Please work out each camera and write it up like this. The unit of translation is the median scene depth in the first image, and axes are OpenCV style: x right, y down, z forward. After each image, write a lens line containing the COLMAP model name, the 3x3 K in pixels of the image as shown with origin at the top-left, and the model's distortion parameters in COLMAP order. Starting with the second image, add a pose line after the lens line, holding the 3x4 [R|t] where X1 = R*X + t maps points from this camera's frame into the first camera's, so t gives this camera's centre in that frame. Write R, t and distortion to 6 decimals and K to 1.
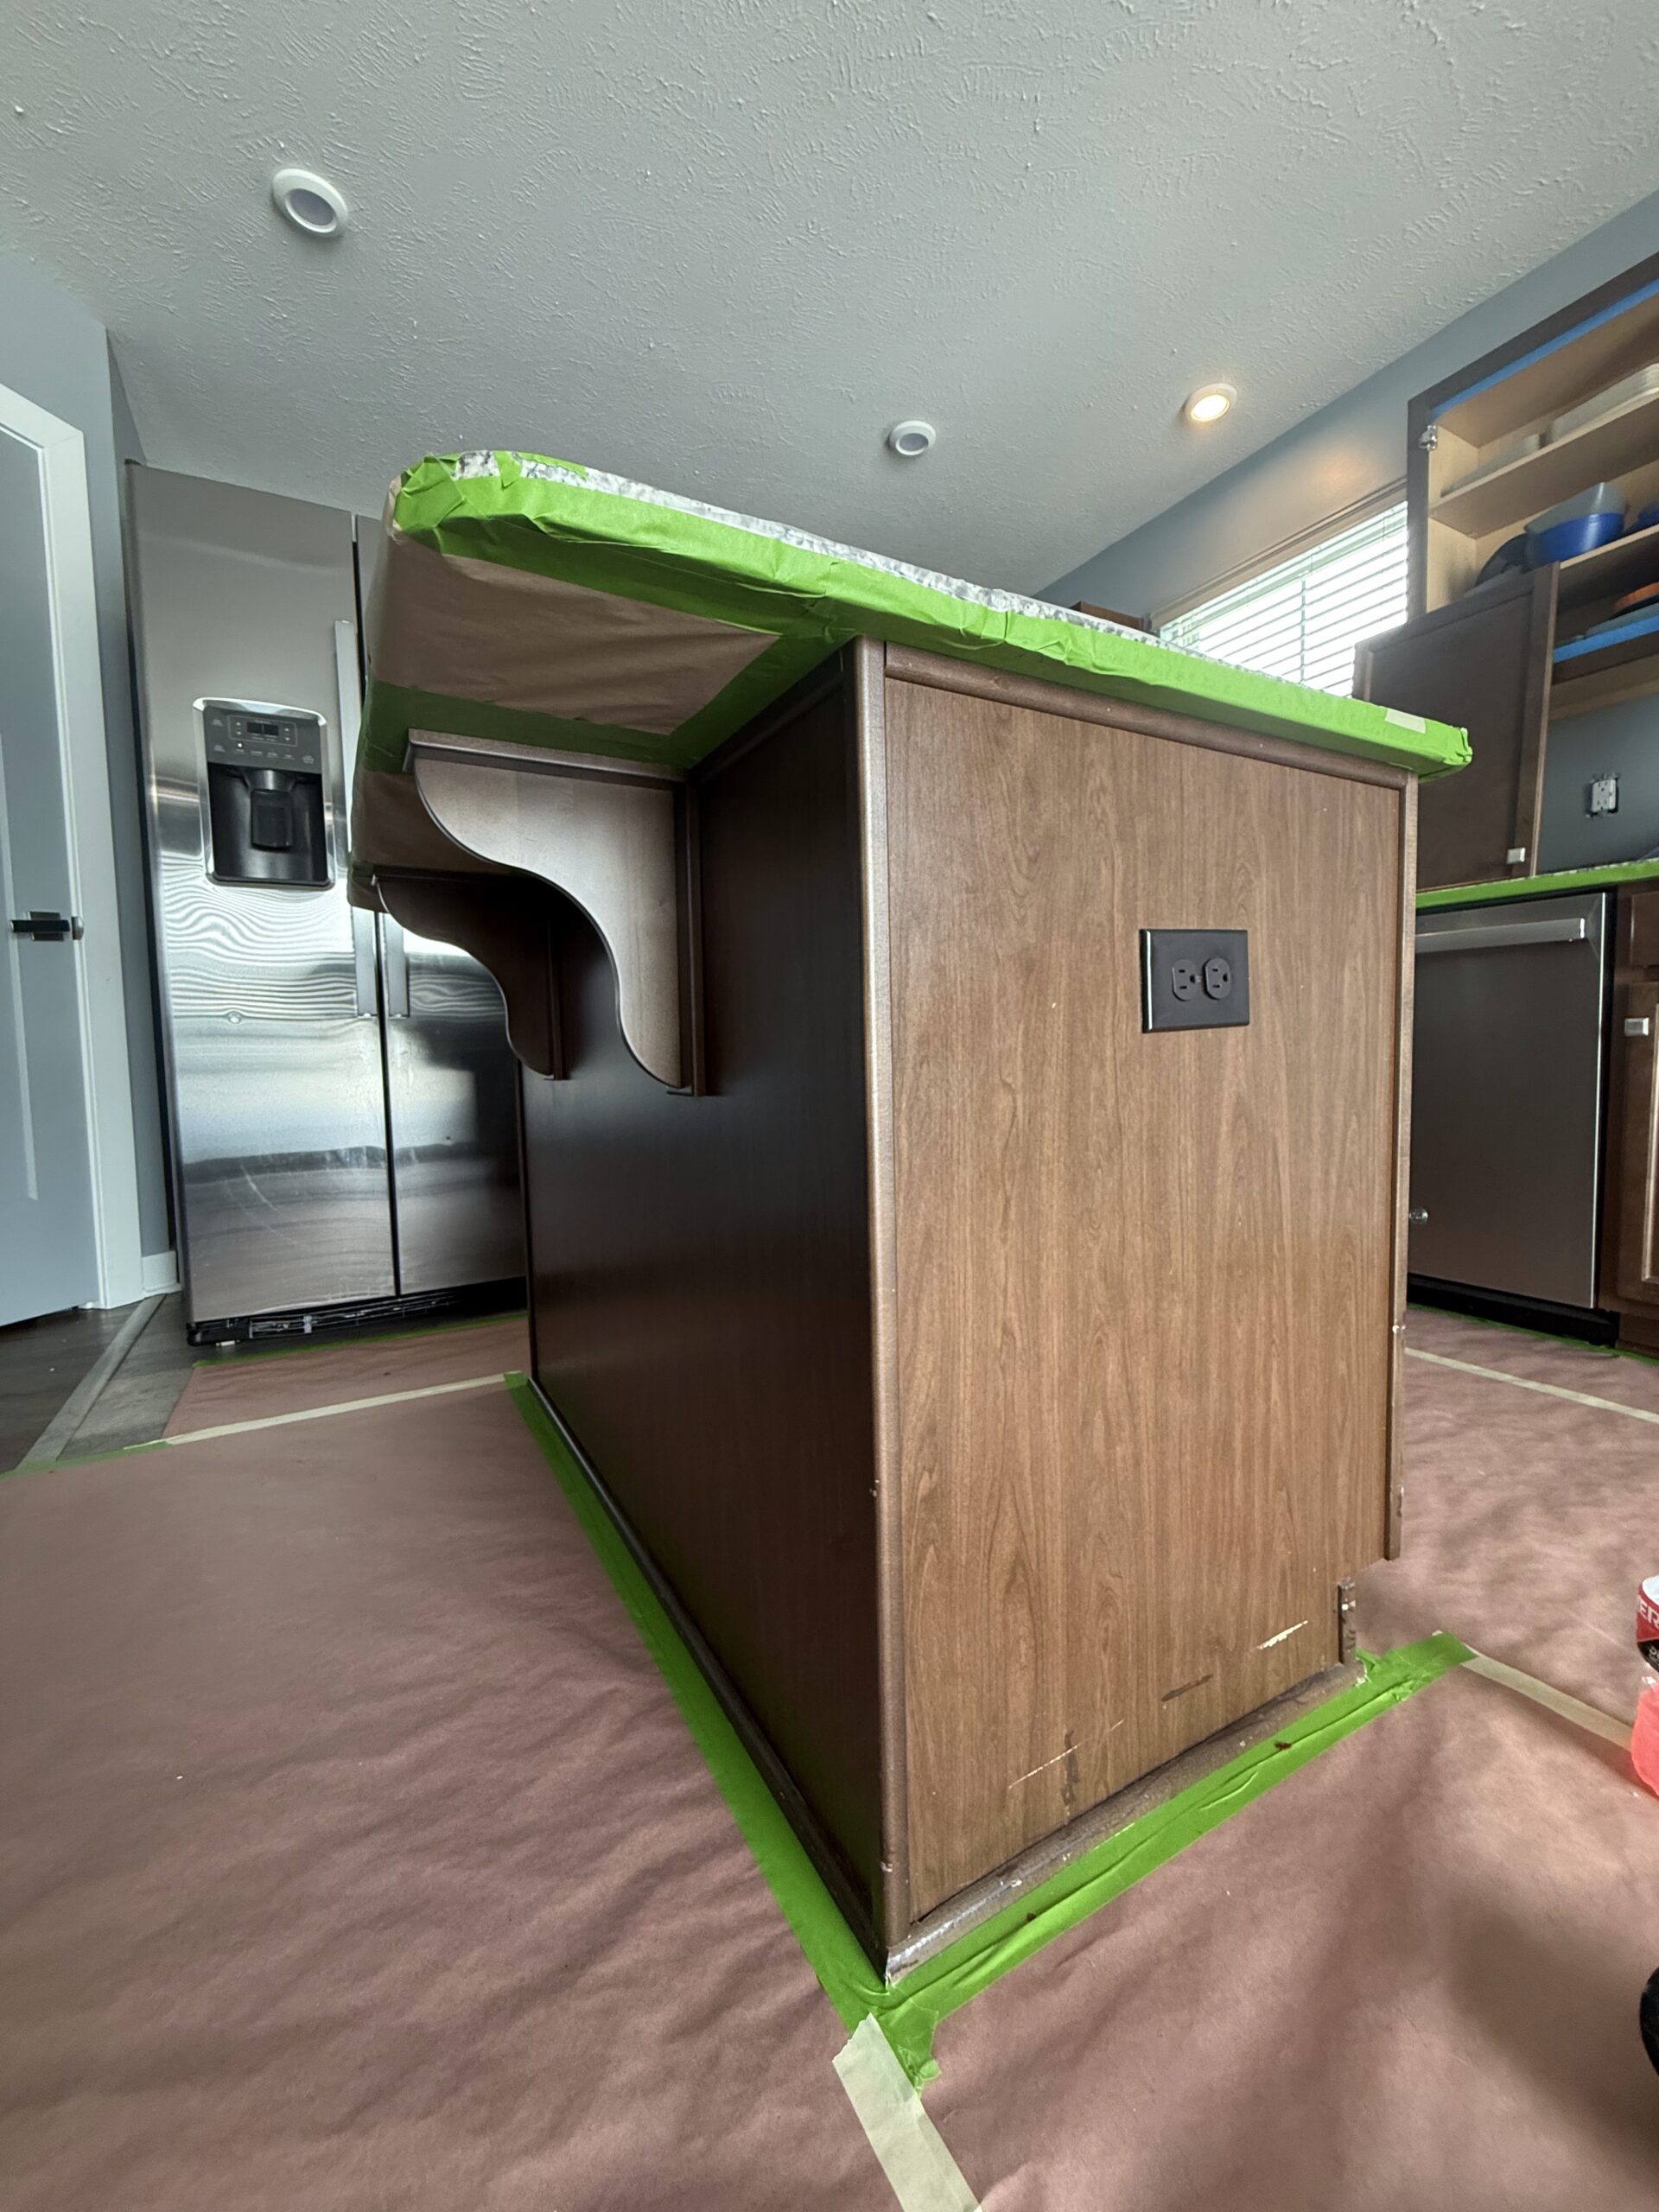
lens RADIAL K [[884.3, 0, 827.2], [0, 884.3, 1106.3], [0, 0, 1]] dist [-0.000766, 0.000488]
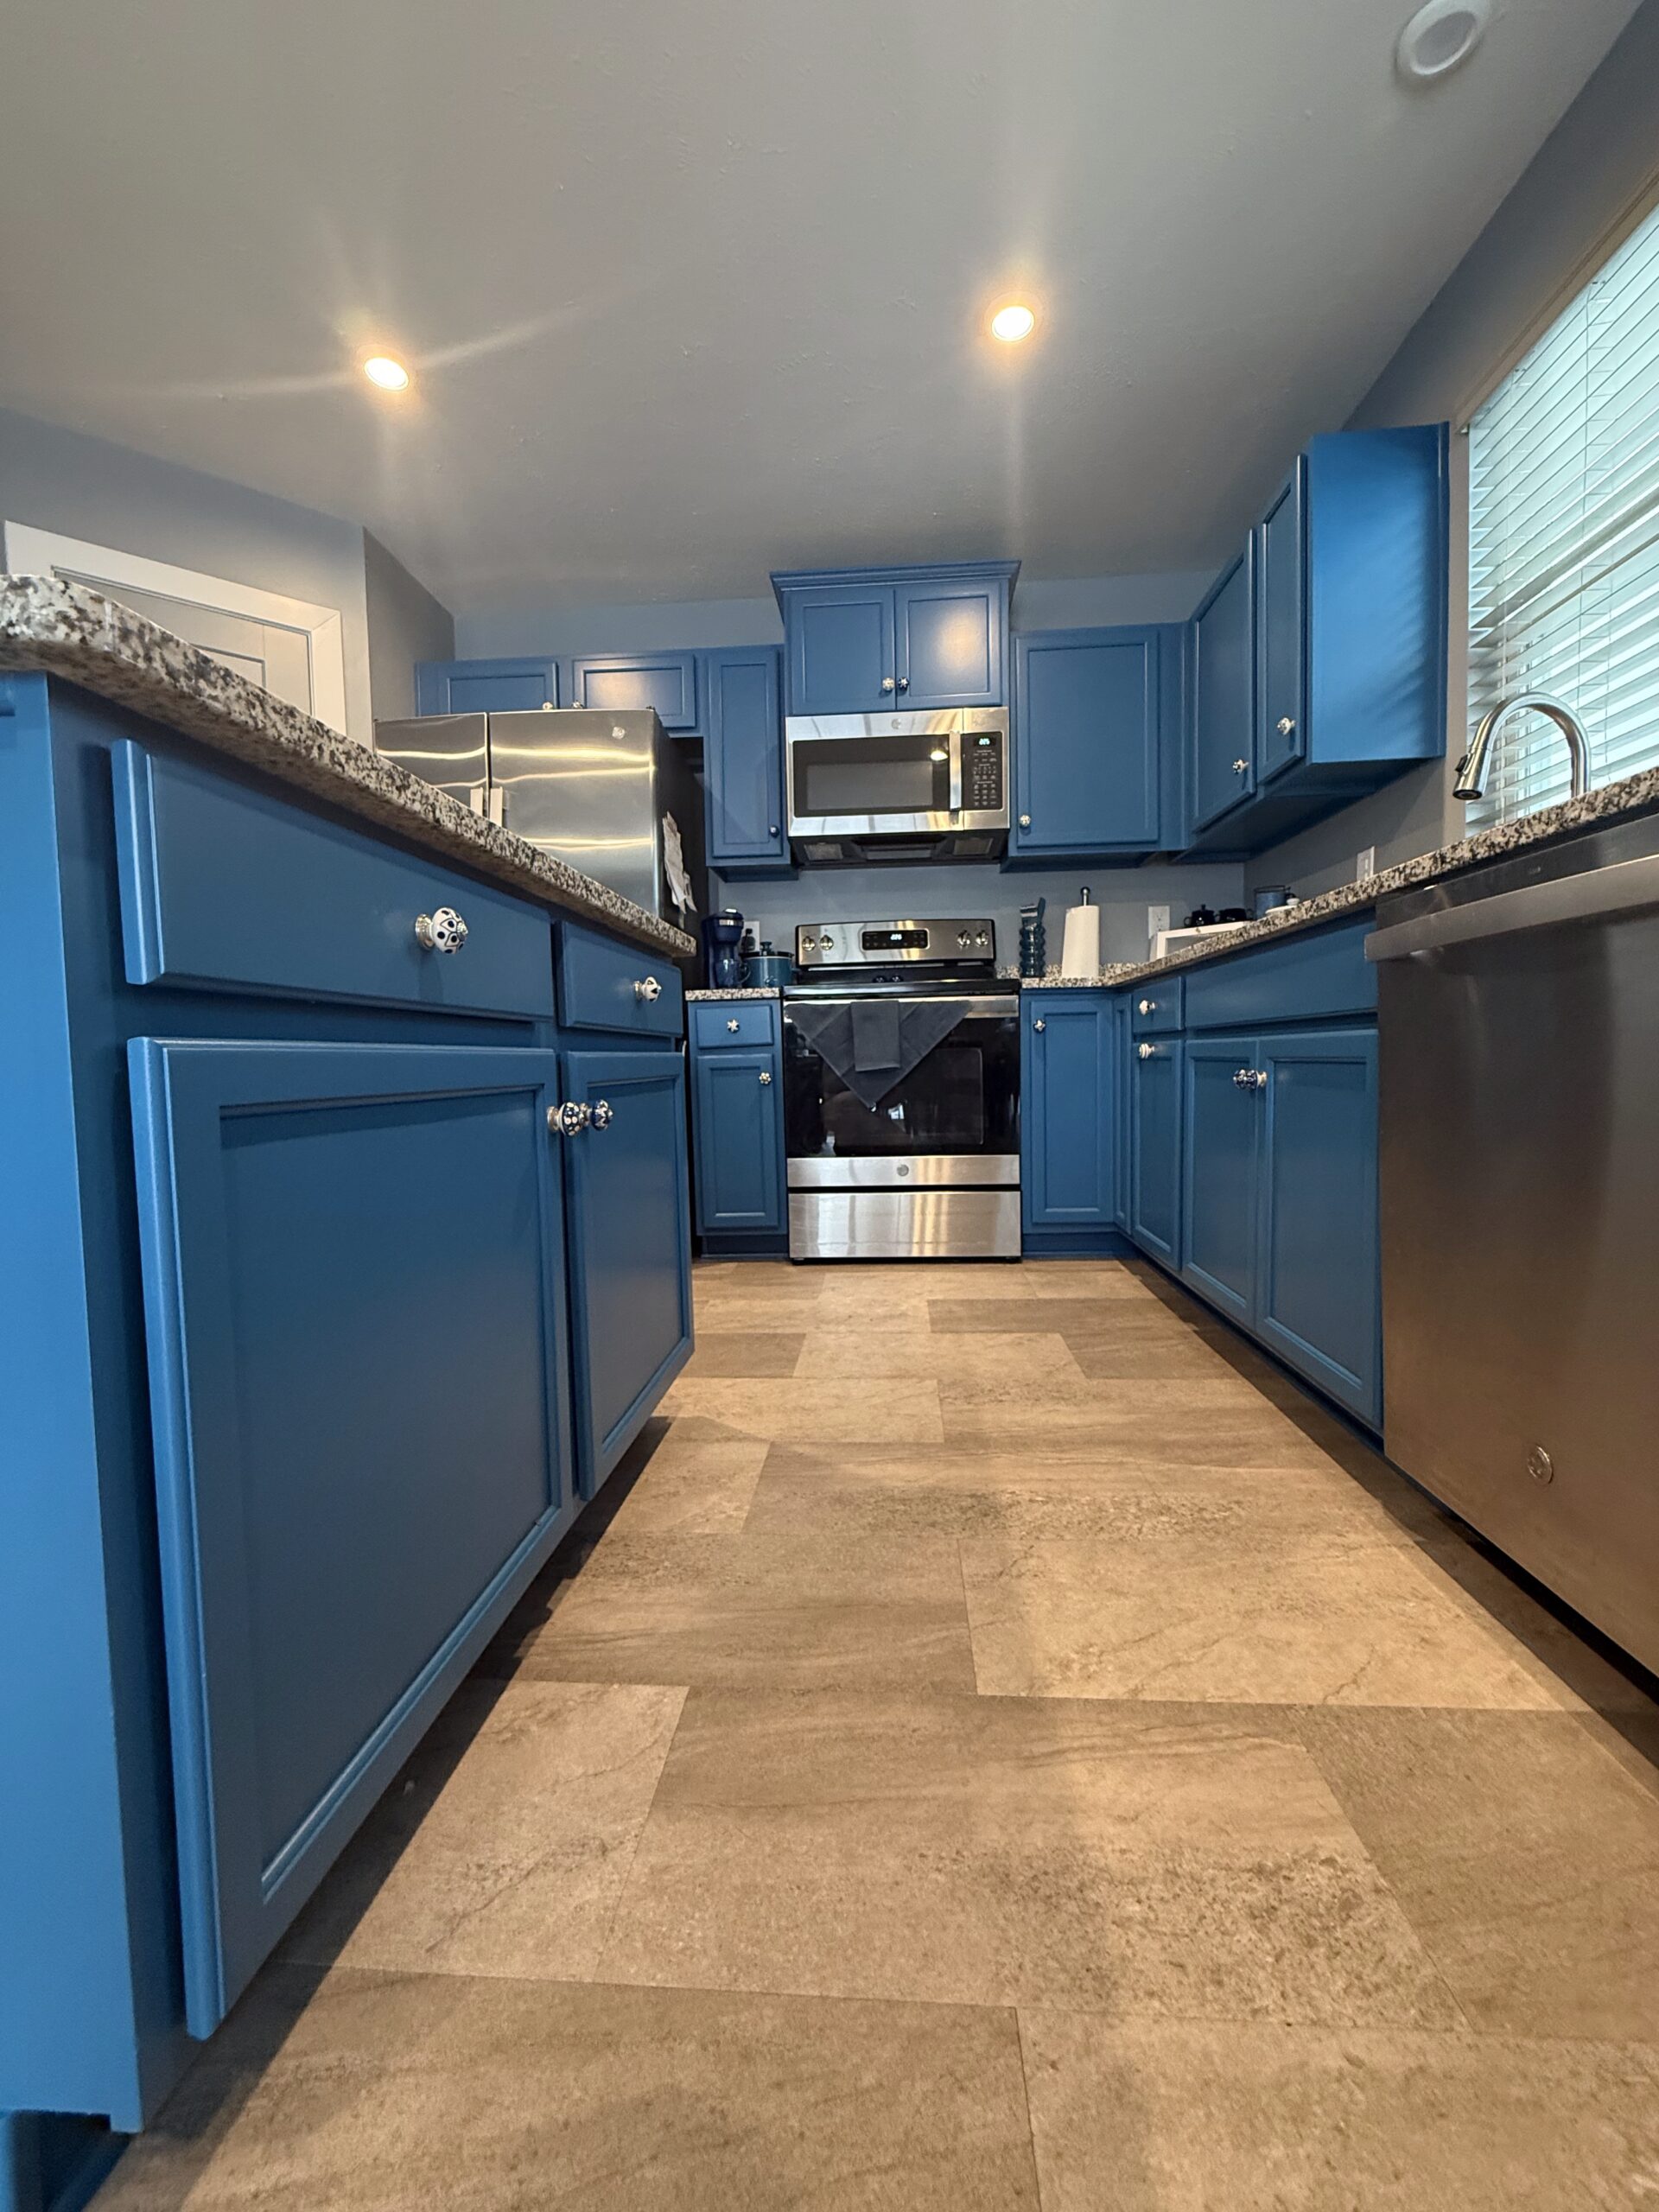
lens RADIAL K [[884.3, 0, 829.1], [0, 884.3, 1103.3], [0, 0, 1]] dist [-0.000766, 0.000488]
pose [[0.828305, 0.031884, -0.559370, 1.535901], [-0.036301, 0.999336, 0.003208, -0.156964], [0.559101, 0.017649, 0.828912, 0.938313]]
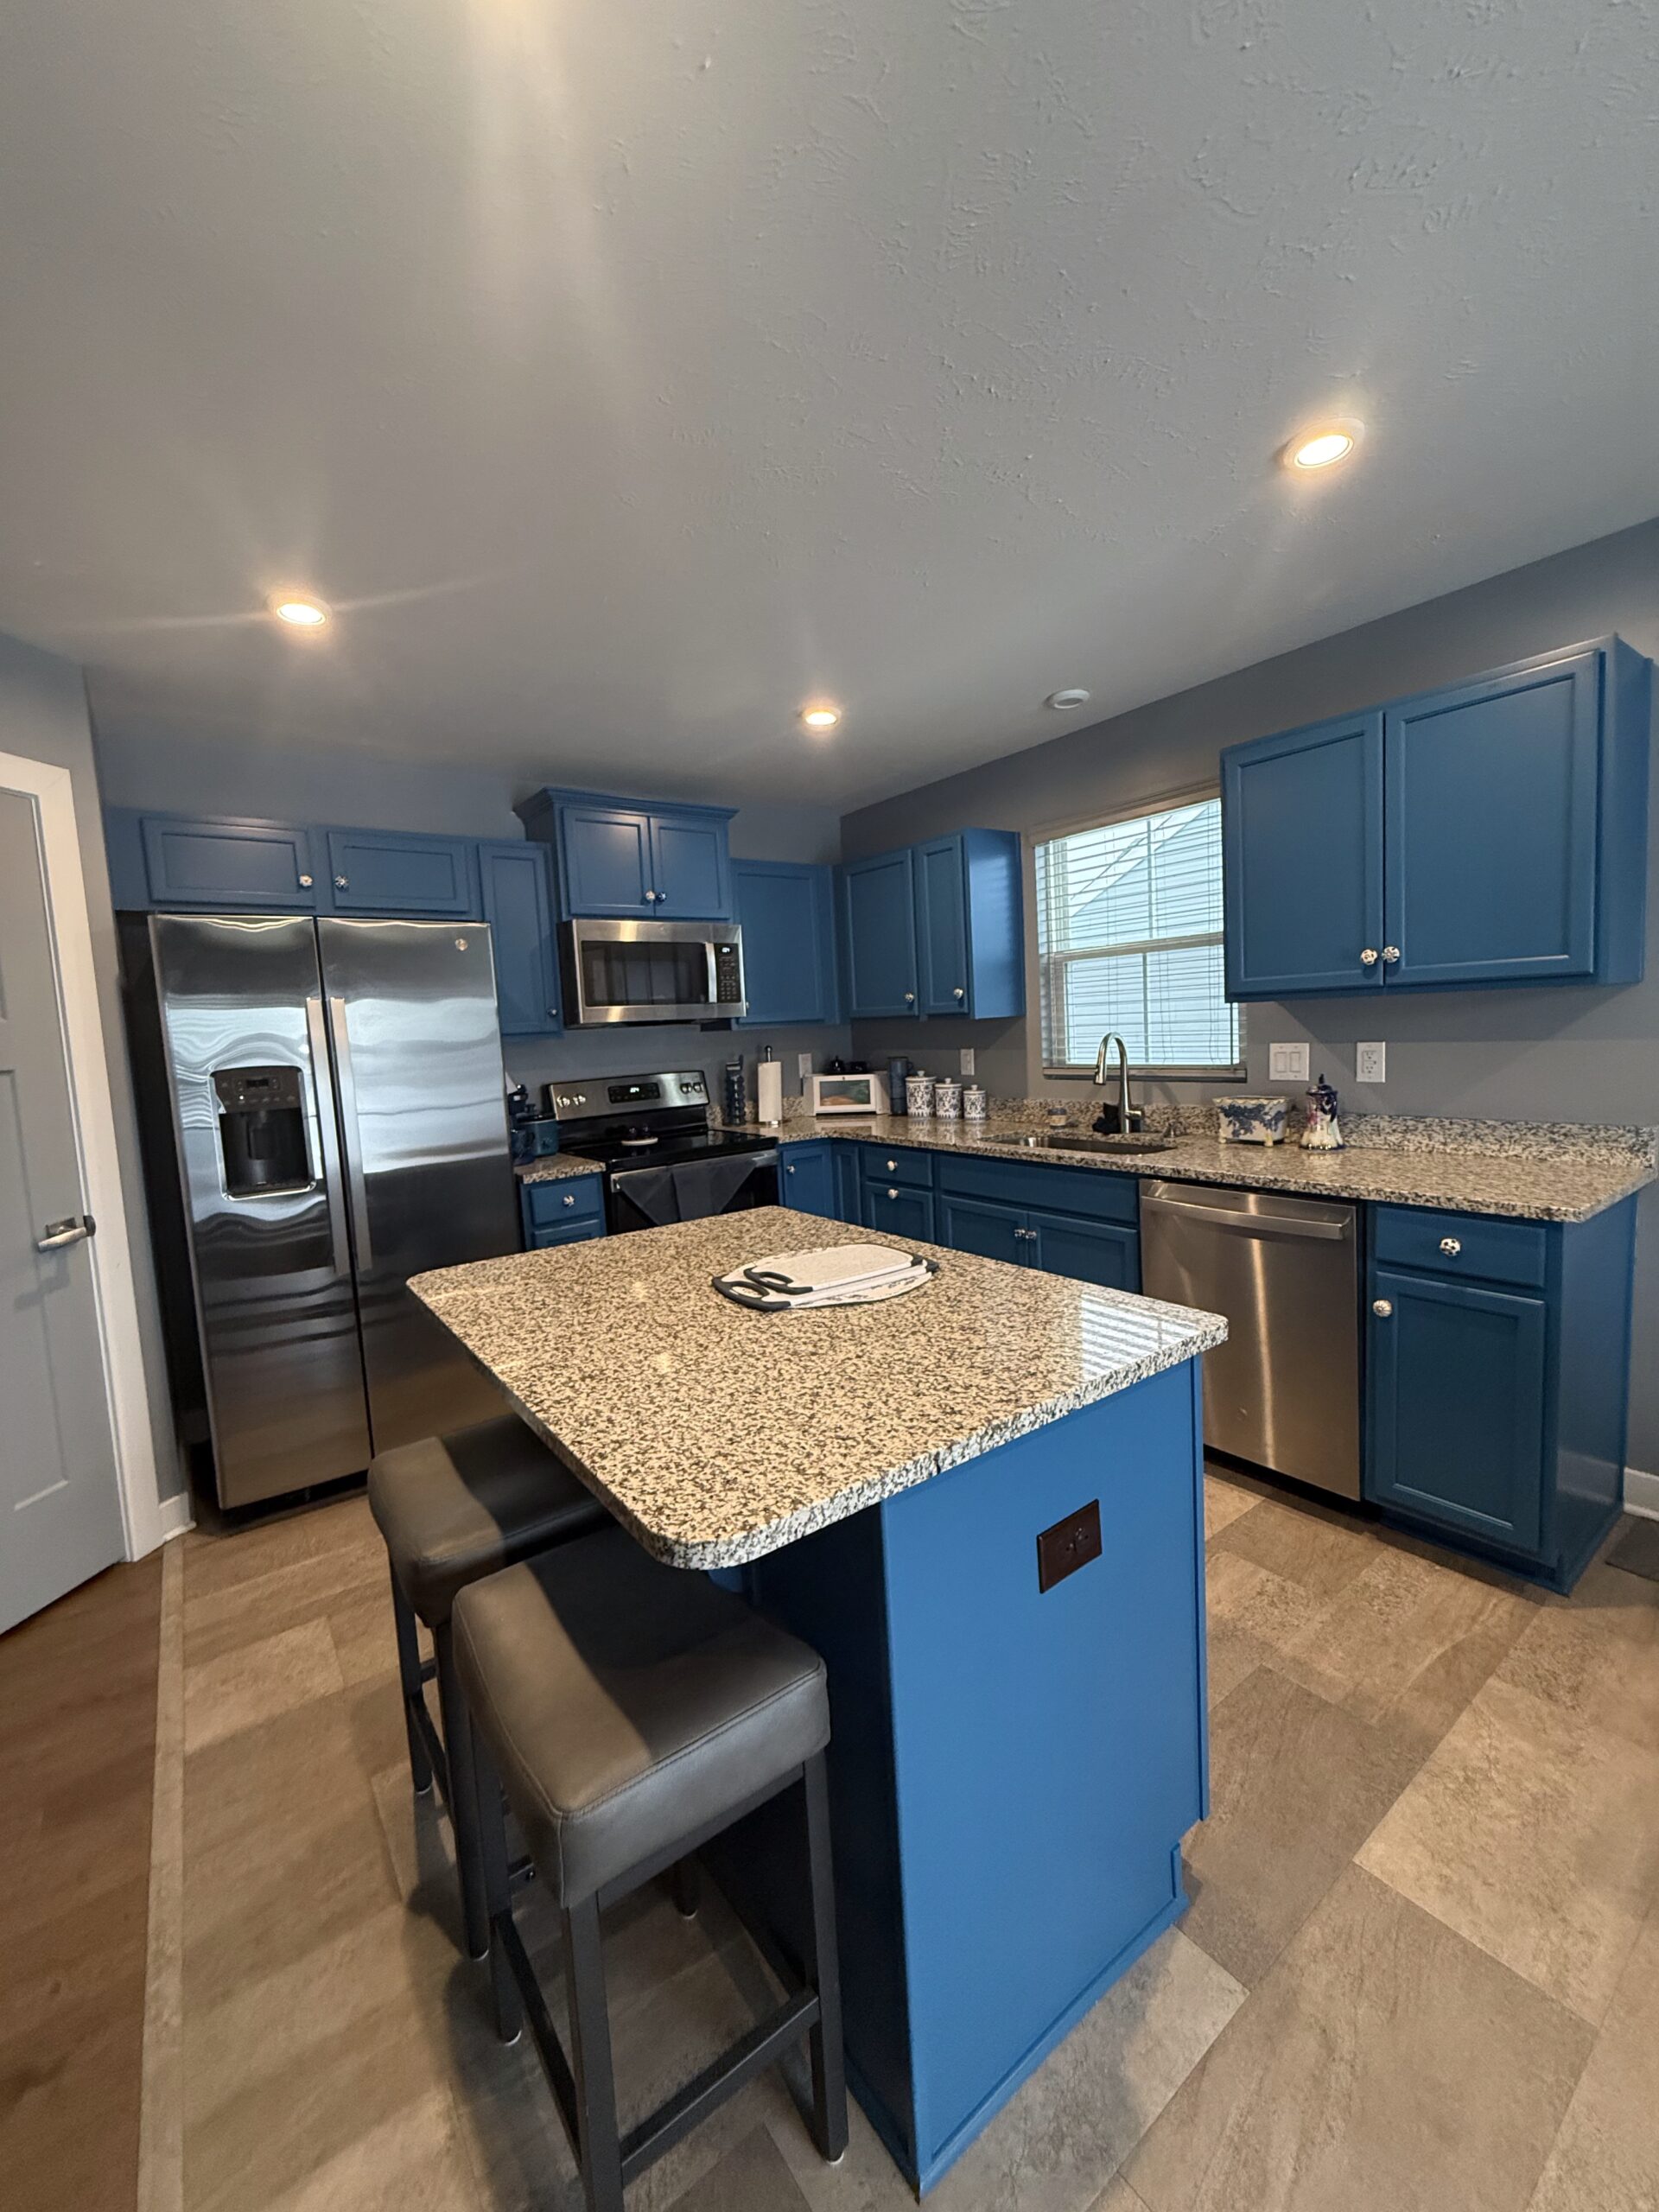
lens RADIAL K [[884.3, 0, 828.3], [0, 884.3, 1104.6], [0, 0, 1]] dist [-0.000766, 0.000488]
pose [[0.992376, -0.042716, 0.115612, -0.177751], [0.040734, 0.998981, 0.019451, -0.967393], [-0.116325, -0.014593, 0.993104, -0.547671]]
